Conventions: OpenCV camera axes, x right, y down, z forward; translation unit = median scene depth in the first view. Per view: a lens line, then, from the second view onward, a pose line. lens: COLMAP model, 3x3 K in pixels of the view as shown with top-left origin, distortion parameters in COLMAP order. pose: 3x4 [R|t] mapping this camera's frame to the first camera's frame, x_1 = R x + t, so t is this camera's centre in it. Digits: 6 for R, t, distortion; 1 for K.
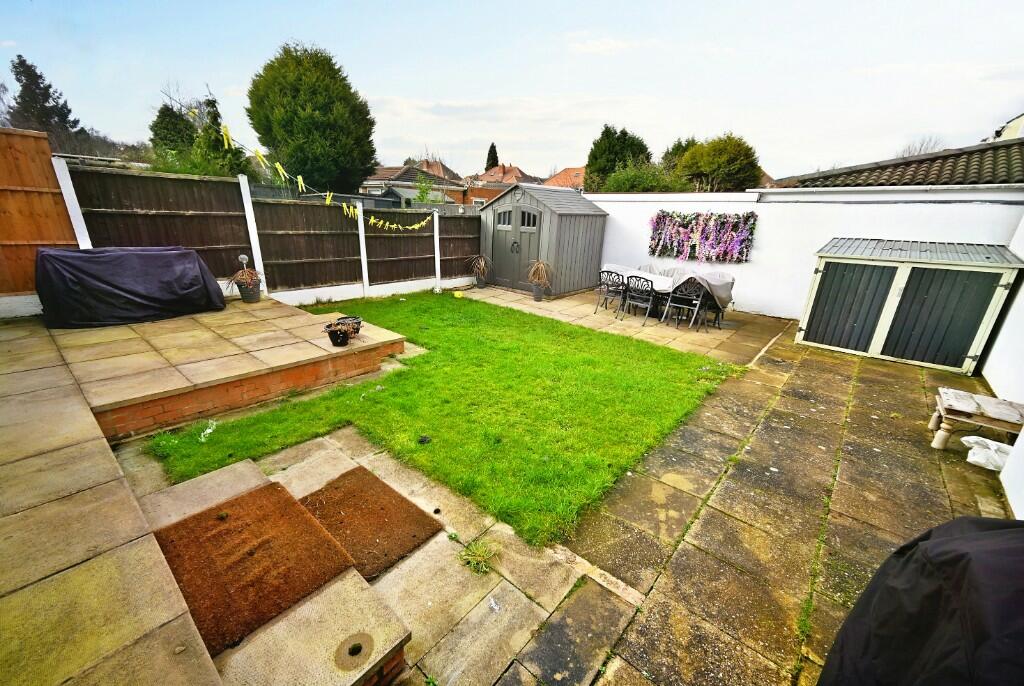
lens RADIAL K [[408.5, 0, 512.0], [0, 408.5, 343.0], [0, 0, 1]] dist [0.049470, 0.000005]
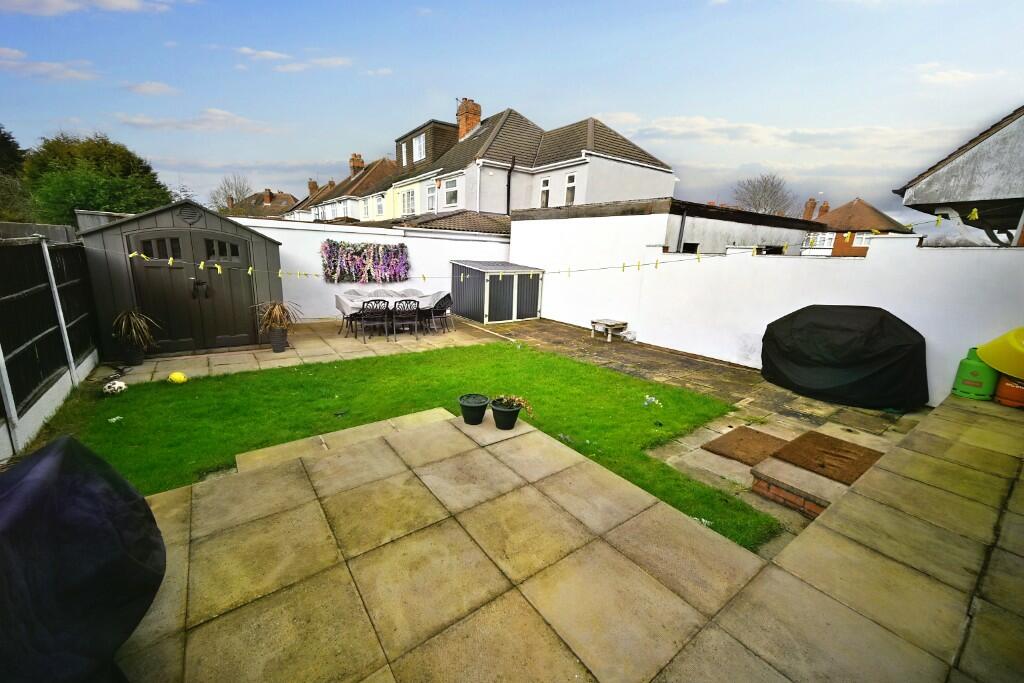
lens RADIAL K [[378.2, 0, 509.0], [0, 378.2, 327.1], [0, 0, 1]] dist [0.041762, -0.000053]
pose [[0.245109, -0.218932, 0.944452, -1.026887], [0.272623, 0.950425, 0.149564, -0.274377], [-0.930375, 0.220820, 0.292644, 0.717130]]
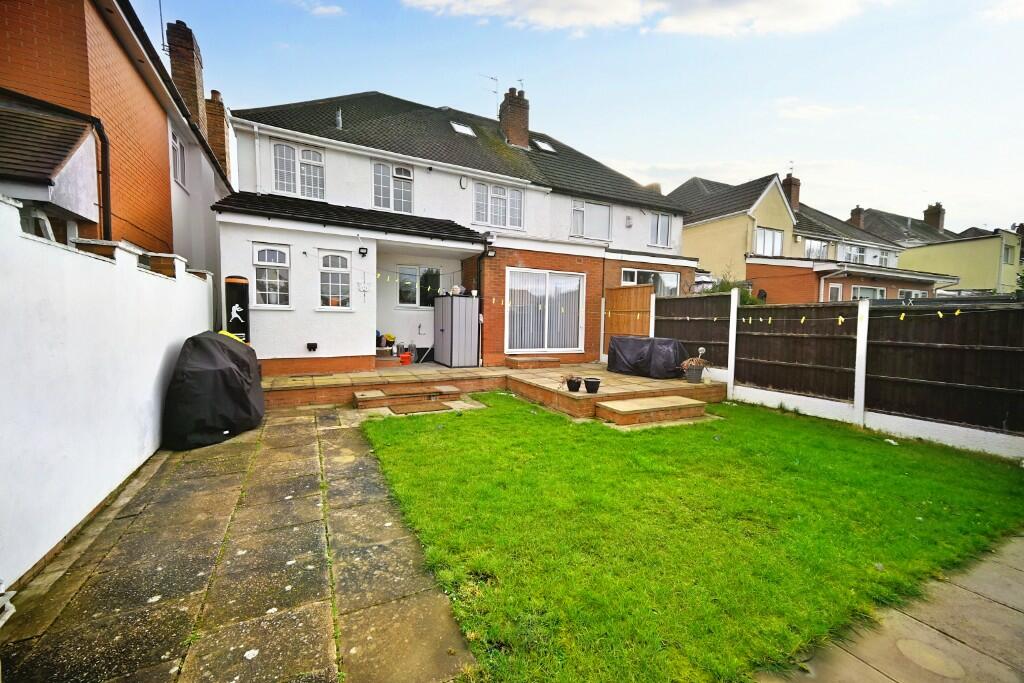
lens RADIAL K [[408.5, 0, 512.0], [0, 408.5, 341.5], [0, 0, 1]] dist [0.049470, 0.000005]
pose [[-0.384740, 0.004377, -0.923014, 0.986869], [-0.315582, 0.939102, 0.135998, -0.282788], [0.867400, 0.343610, -0.359929, 1.237598]]
